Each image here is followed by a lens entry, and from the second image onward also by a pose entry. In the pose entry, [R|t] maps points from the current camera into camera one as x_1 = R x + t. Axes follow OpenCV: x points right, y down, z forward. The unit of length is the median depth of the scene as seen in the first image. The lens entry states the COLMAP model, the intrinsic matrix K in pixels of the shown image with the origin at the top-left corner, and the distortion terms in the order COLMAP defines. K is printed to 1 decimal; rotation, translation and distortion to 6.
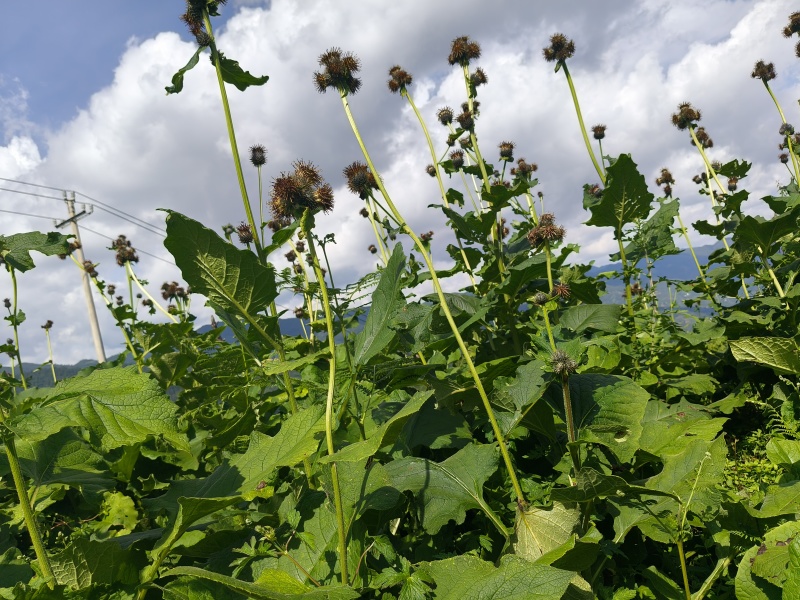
lens RADIAL K [[621.2, 0, 410.5], [0, 621.2, 285.1], [0, 0, 1]] dist [-0.000360, -0.075418]
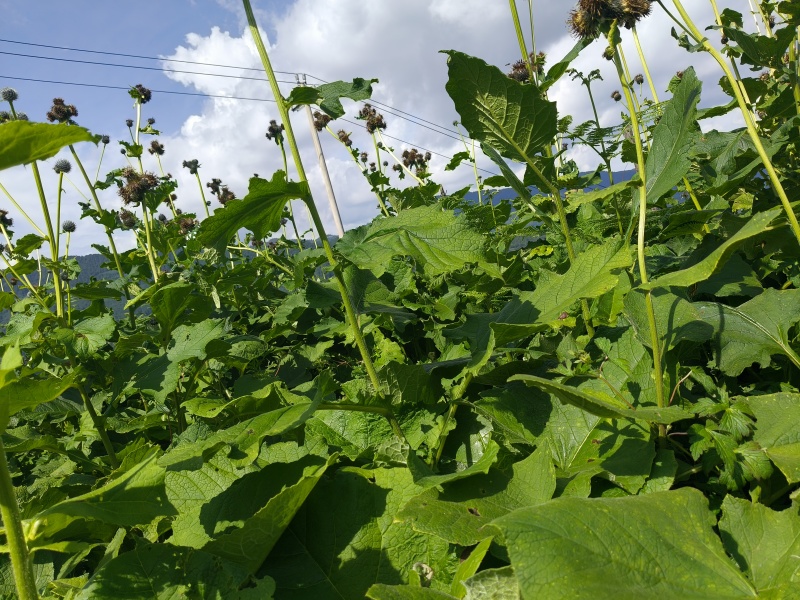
lens RADIAL K [[617.6, 0, 400.0], [0, 617.6, 300.0], [0, 0, 1]] dist [0.073373, -0.201580]
pose [[0.933172, 0.017616, -0.358998, -0.087760], [0.066391, 0.973164, 0.220328, 0.037173], [0.353245, -0.229438, 0.906960, -0.015766]]
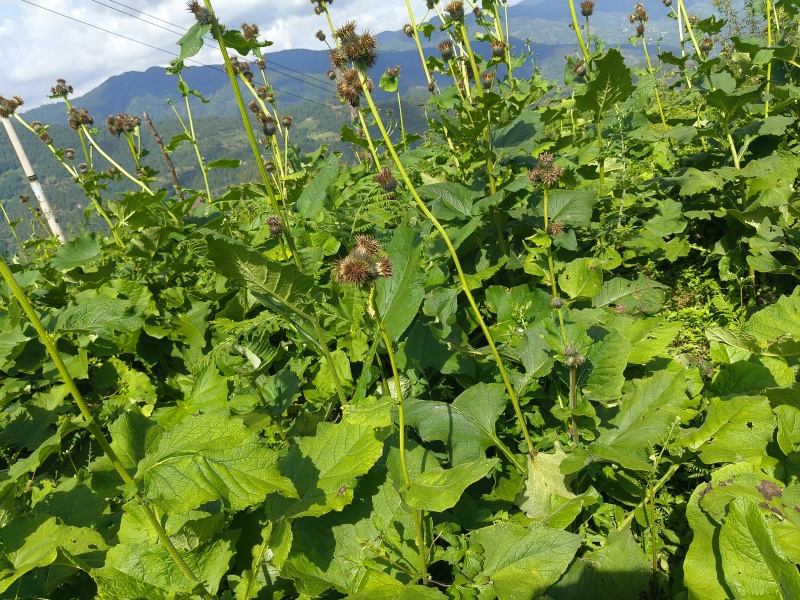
lens RADIAL K [[615.6, 0, 432.2], [0, 615.6, 301.2], [0, 0, 1]] dist [-0.005685, -0.076320]
pose [[0.992110, -0.052546, 0.113830, -0.129995], [0.005629, 0.925687, 0.378249, -0.354346], [-0.125247, -0.374624, 0.918678, -0.022429]]
